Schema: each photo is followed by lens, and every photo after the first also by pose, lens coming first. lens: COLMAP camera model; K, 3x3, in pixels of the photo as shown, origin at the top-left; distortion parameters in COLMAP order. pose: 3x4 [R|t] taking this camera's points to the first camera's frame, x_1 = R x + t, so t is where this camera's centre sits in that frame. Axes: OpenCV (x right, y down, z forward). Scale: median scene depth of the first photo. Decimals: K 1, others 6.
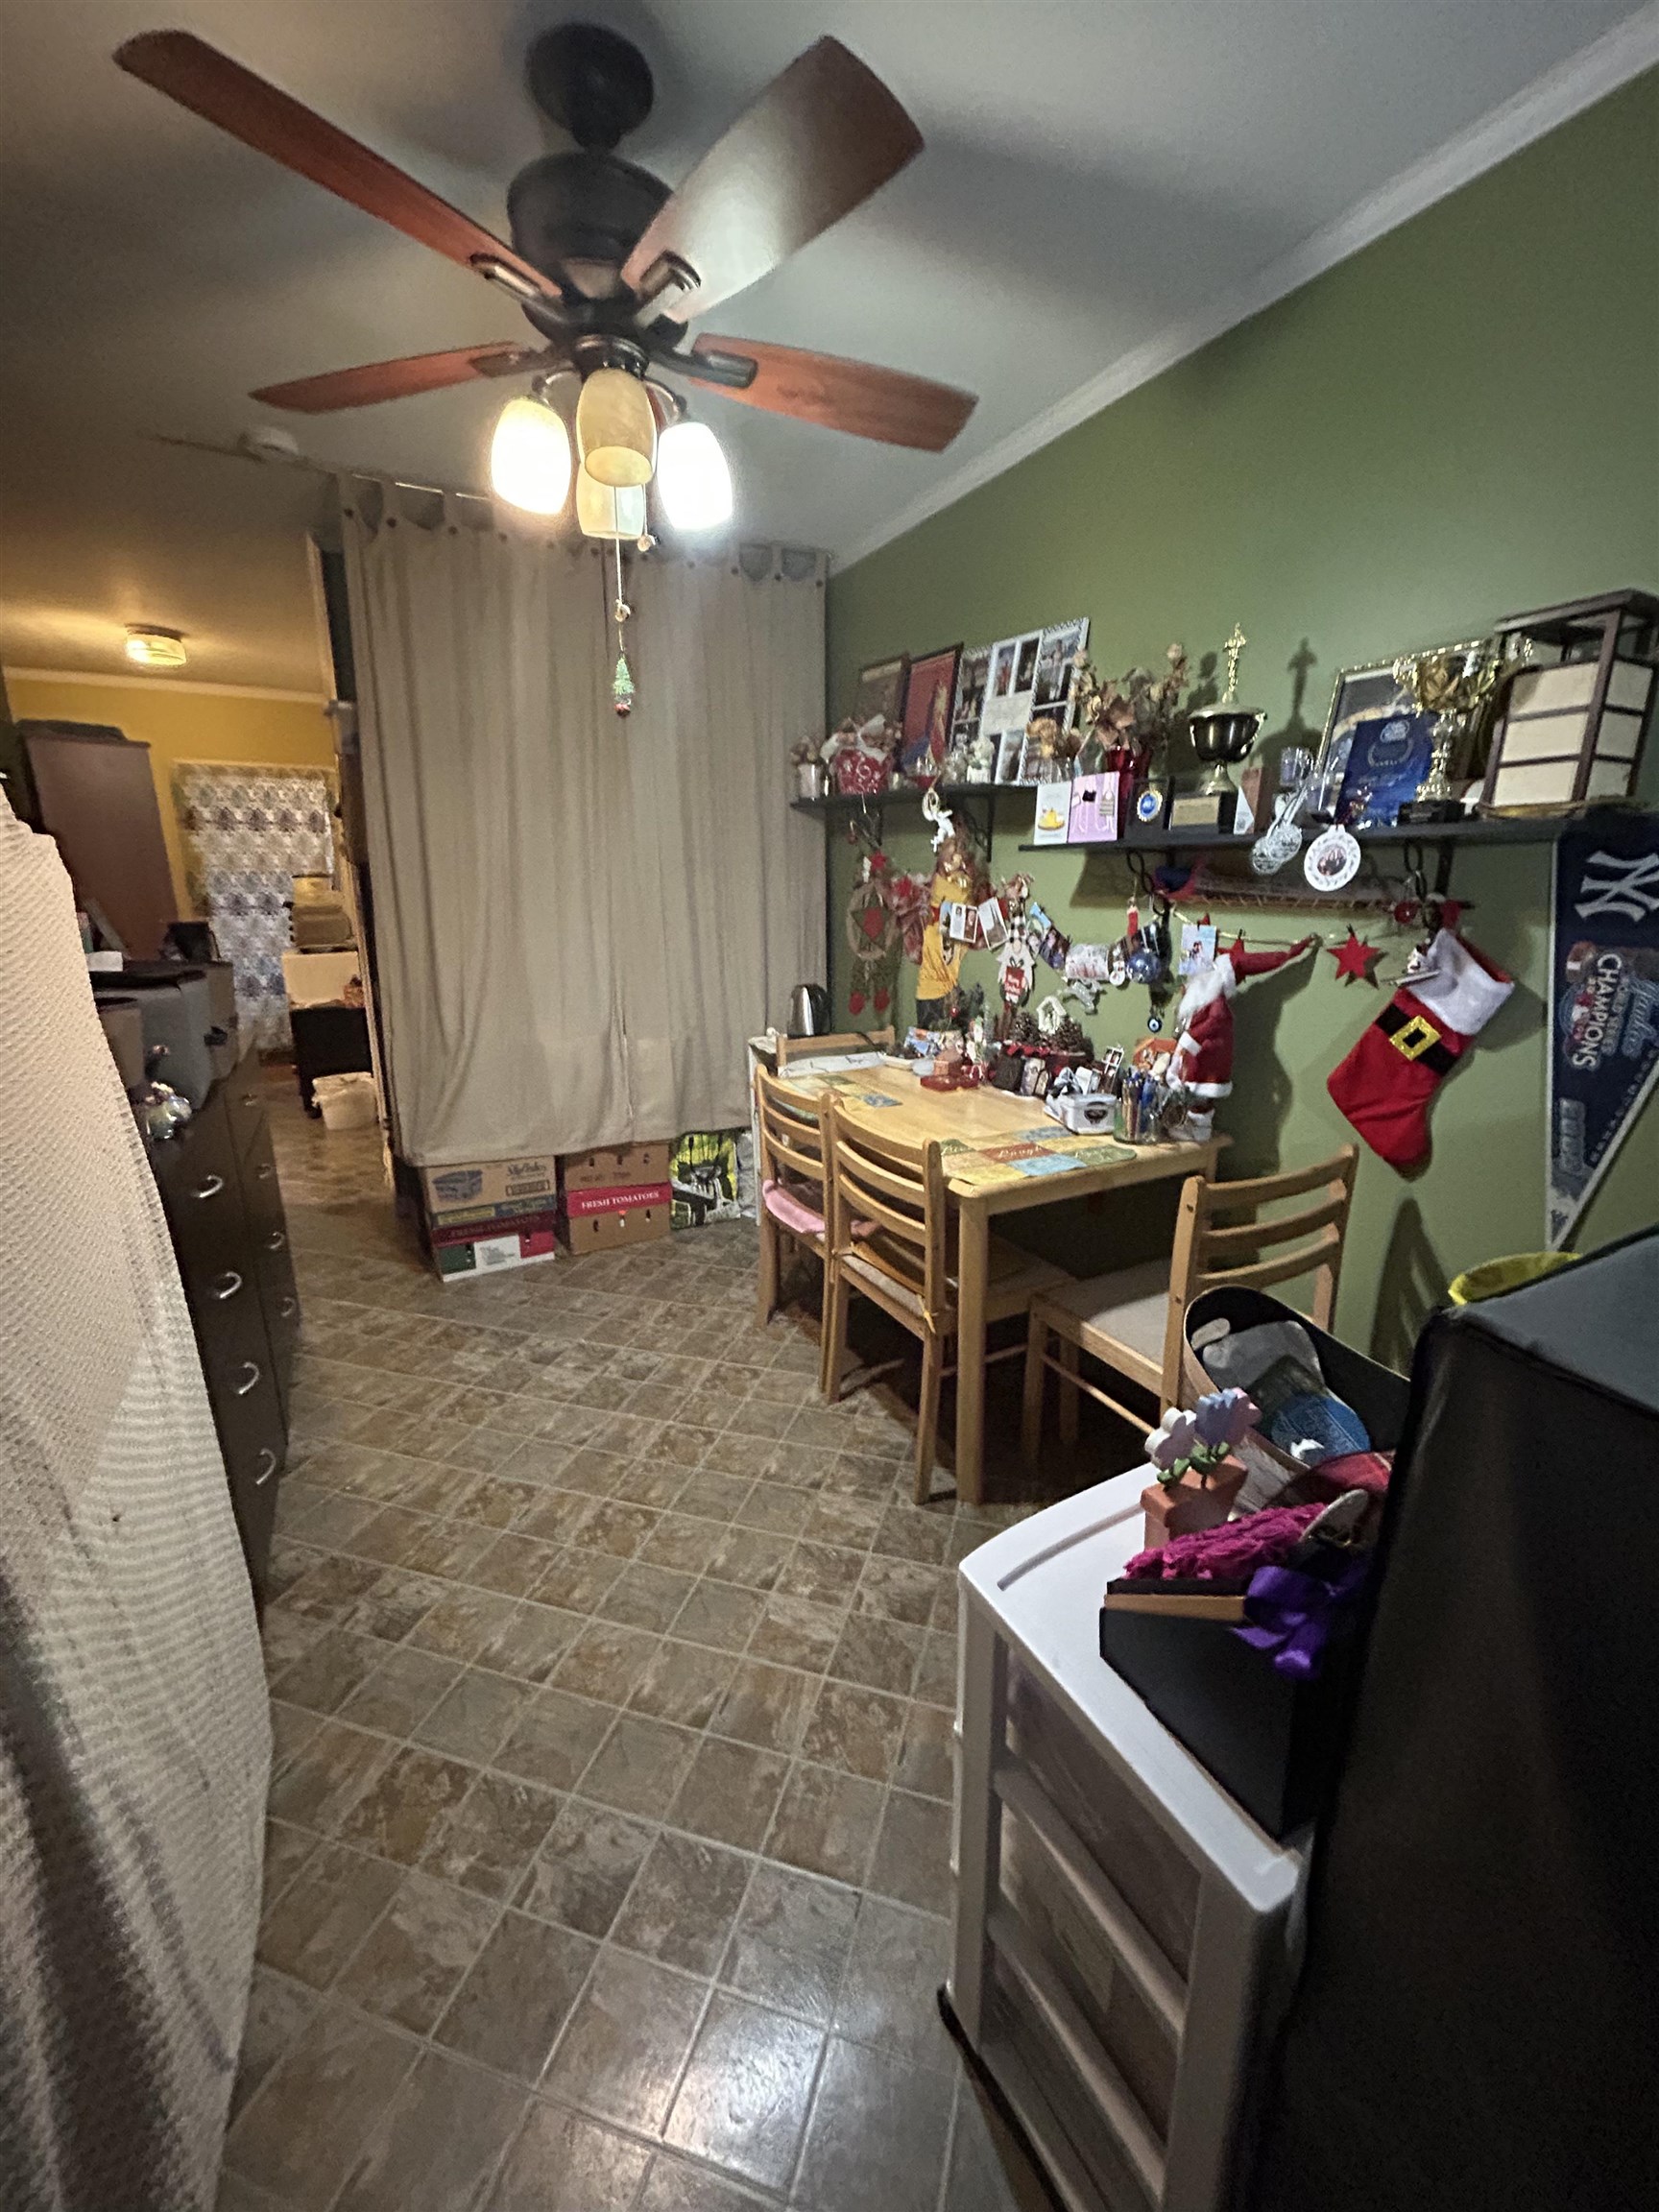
lens RADIAL K [[892.4, 0, 824.2], [0, 892.4, 1099.0], [0, 0, 1]] dist [-0.001552, -0.000048]
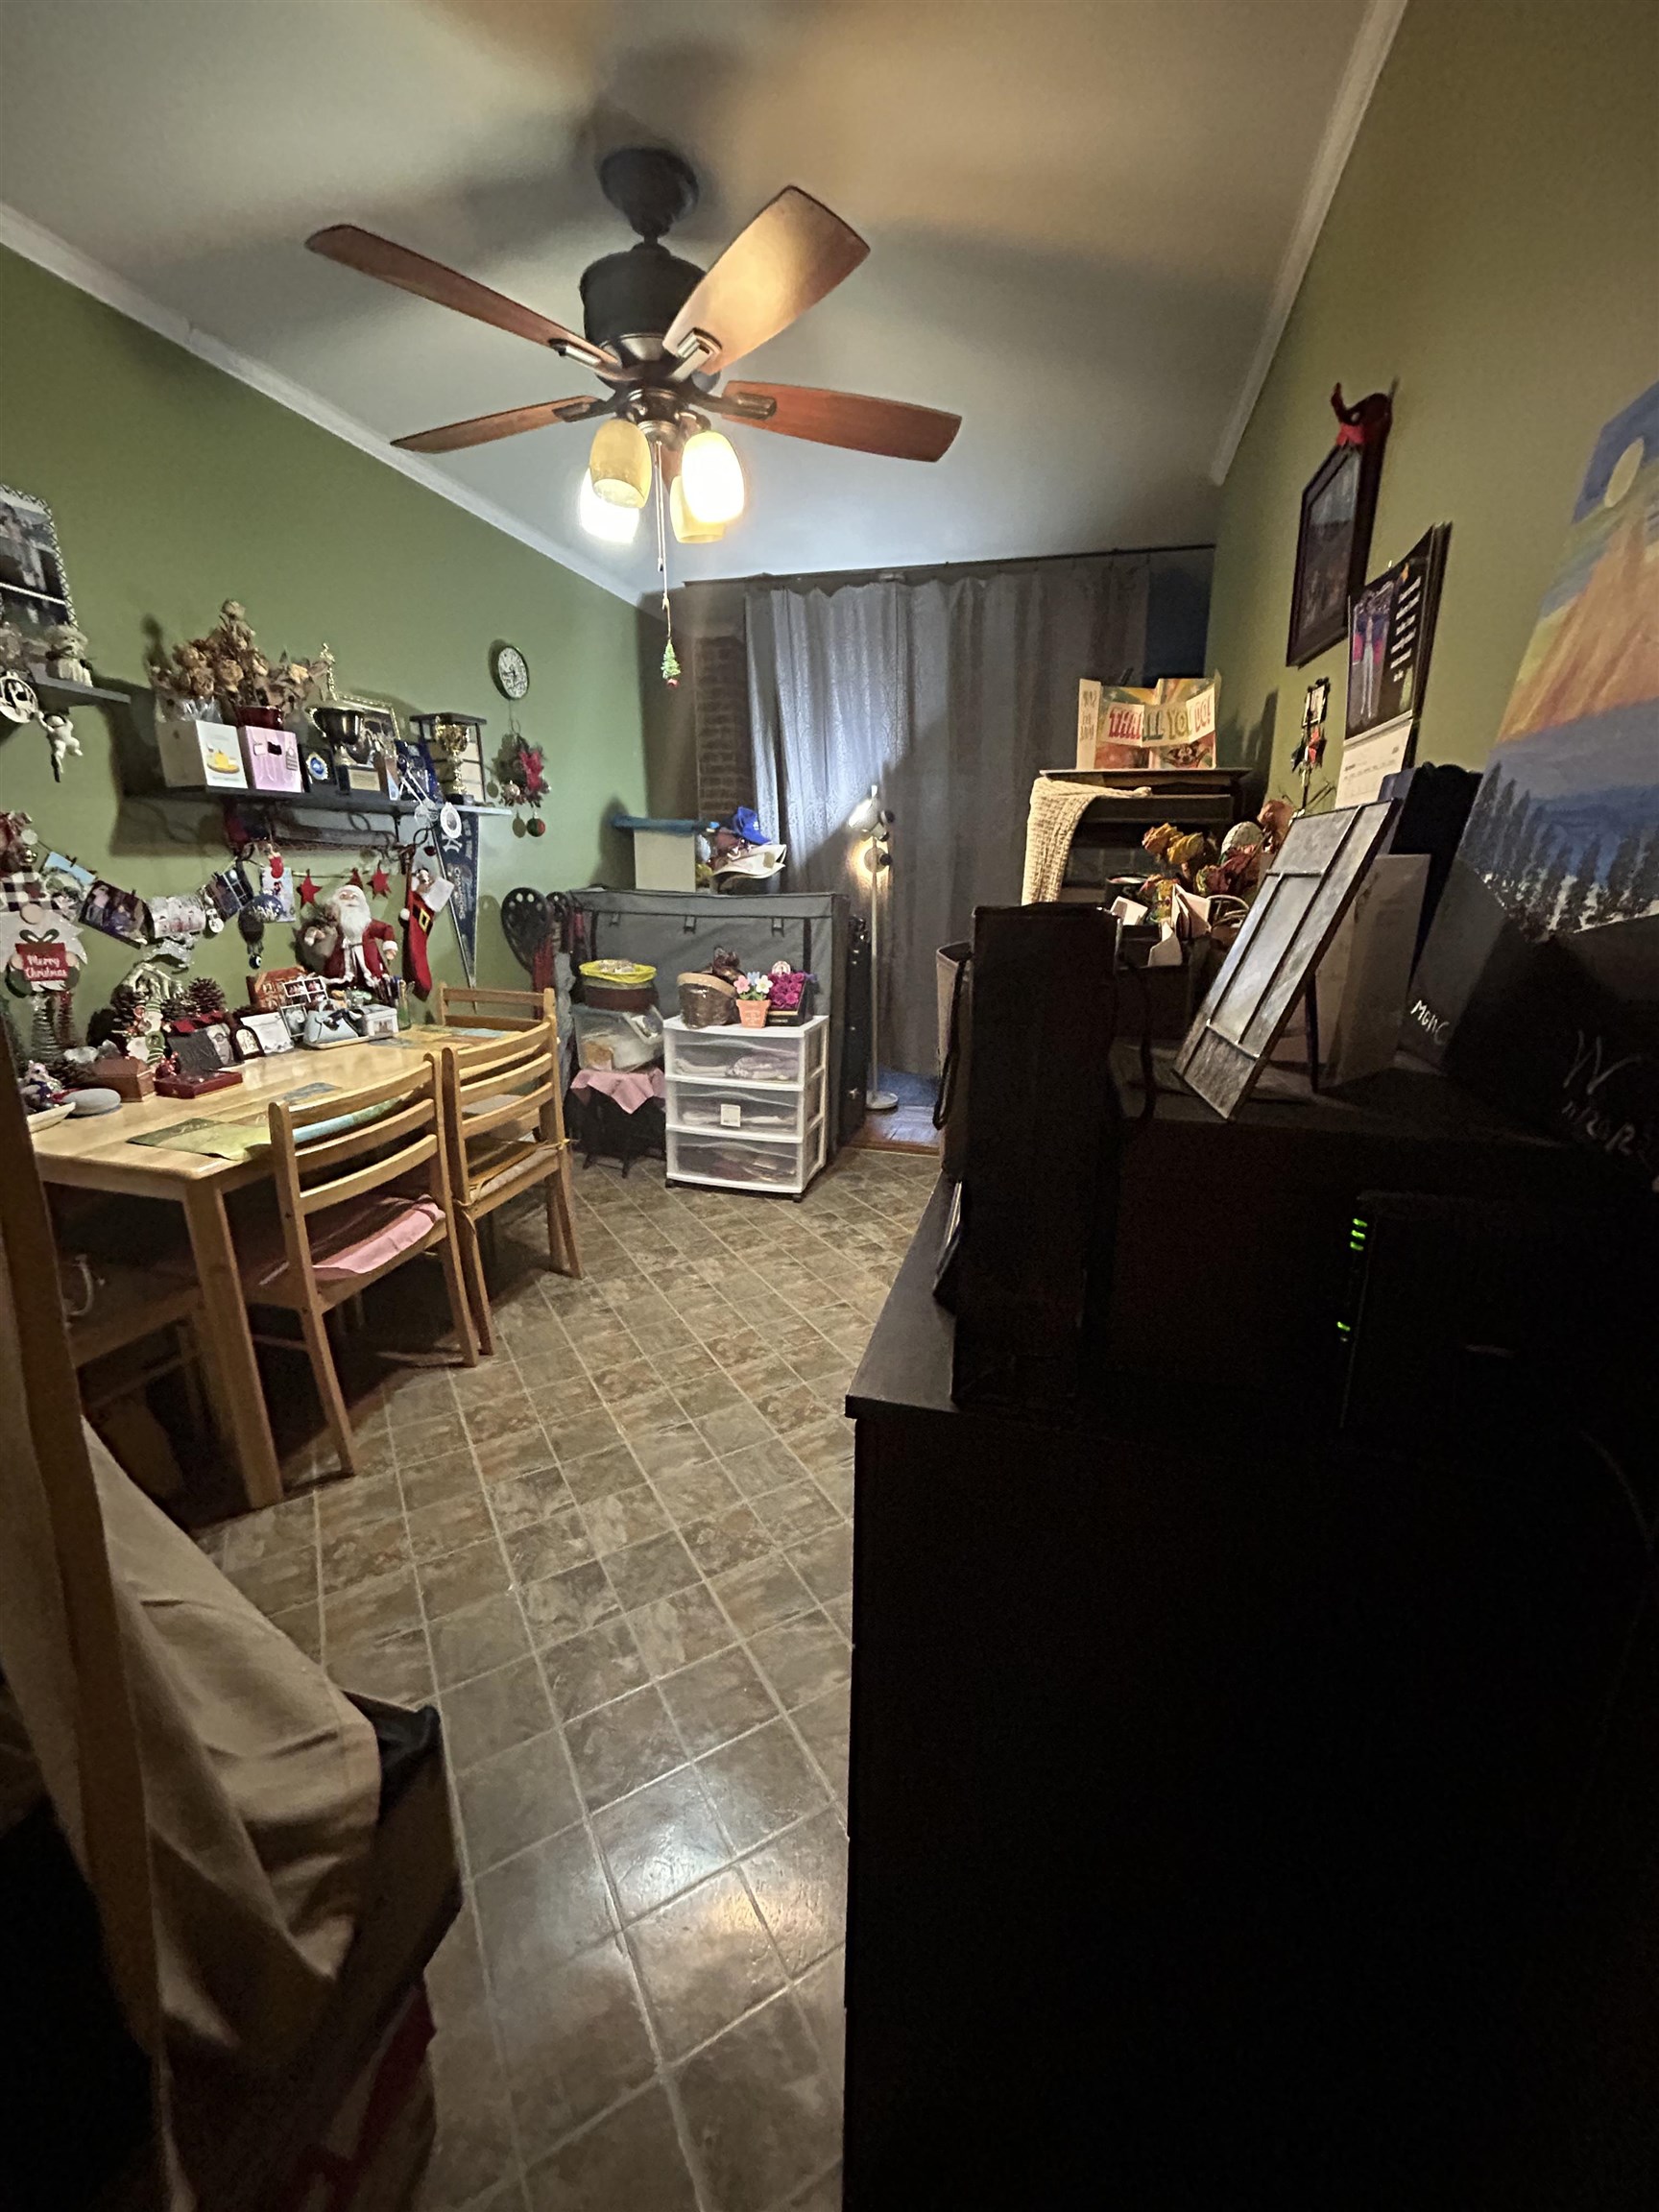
lens RADIAL K [[892.4, 0, 824.4], [0, 892.4, 1102.5], [0, 0, 1]] dist [-0.001552, -0.000048]
pose [[-0.735181, -0.182231, 0.652917, -0.842723], [0.159711, 0.889508, 0.428098, -0.269977], [-0.658788, 0.419007, -0.624845, 1.218796]]
